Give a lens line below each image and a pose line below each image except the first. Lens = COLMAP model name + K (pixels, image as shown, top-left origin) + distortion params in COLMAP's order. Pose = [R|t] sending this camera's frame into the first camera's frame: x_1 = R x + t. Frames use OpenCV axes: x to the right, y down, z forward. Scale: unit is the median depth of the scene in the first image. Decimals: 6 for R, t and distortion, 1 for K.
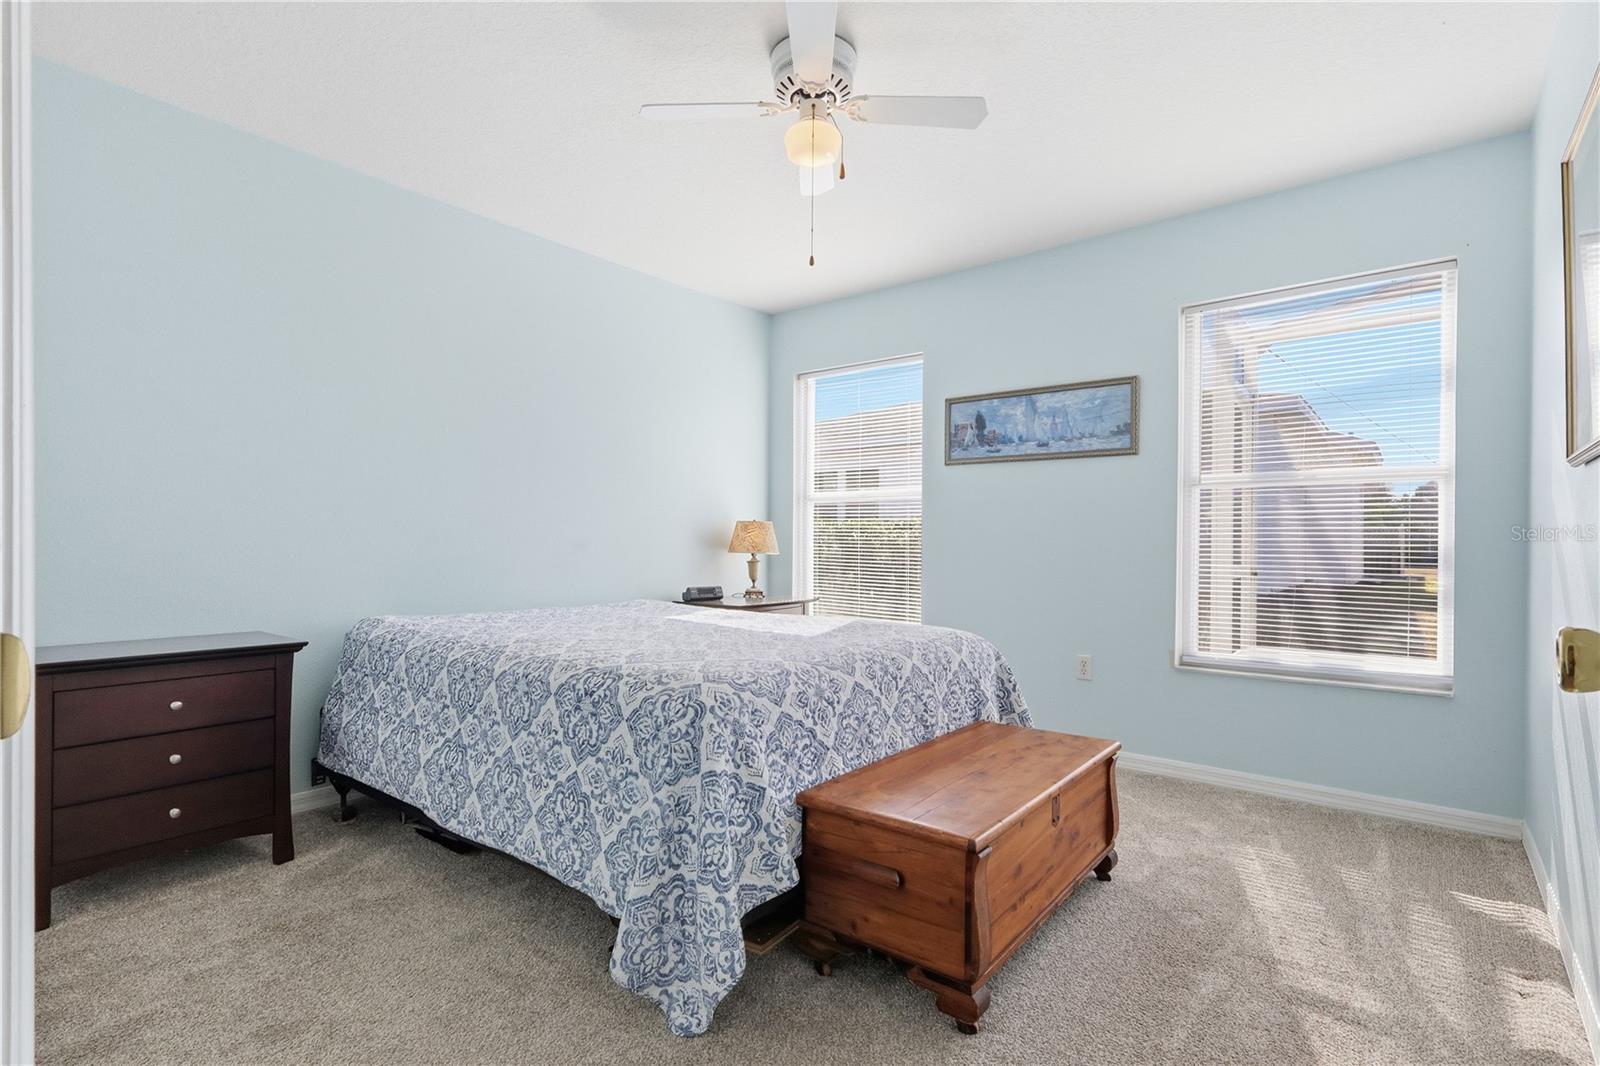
lens RADIAL K [[750.6, 0, 801.1], [0, 750.6, 540.1], [0, 0, 1]] dist [-0.002364, 0.000454]
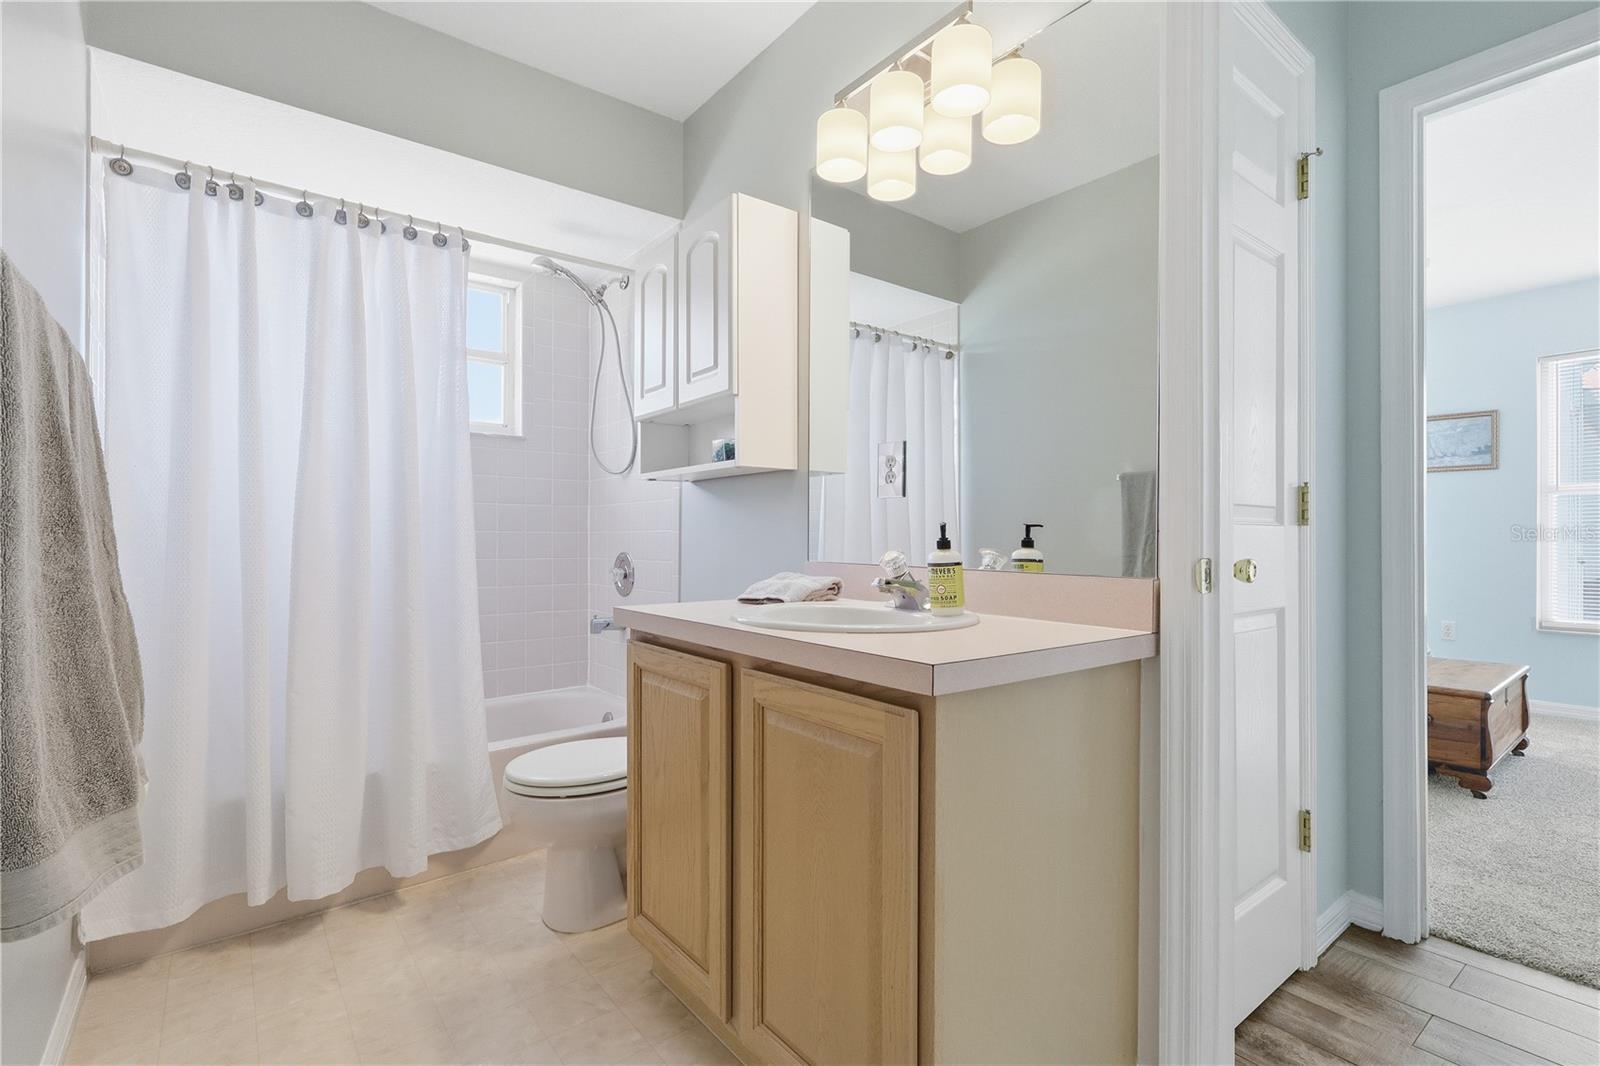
lens RADIAL K [[750.6, 0, 801.3], [0, 750.6, 530.6], [0, 0, 1]] dist [-0.002364, 0.000454]
pose [[0.977668, -0.011381, -0.209848, -0.540106], [0.009772, 0.999914, -0.008699, -0.007313], [0.209929, 0.006454, 0.977695, -0.620911]]
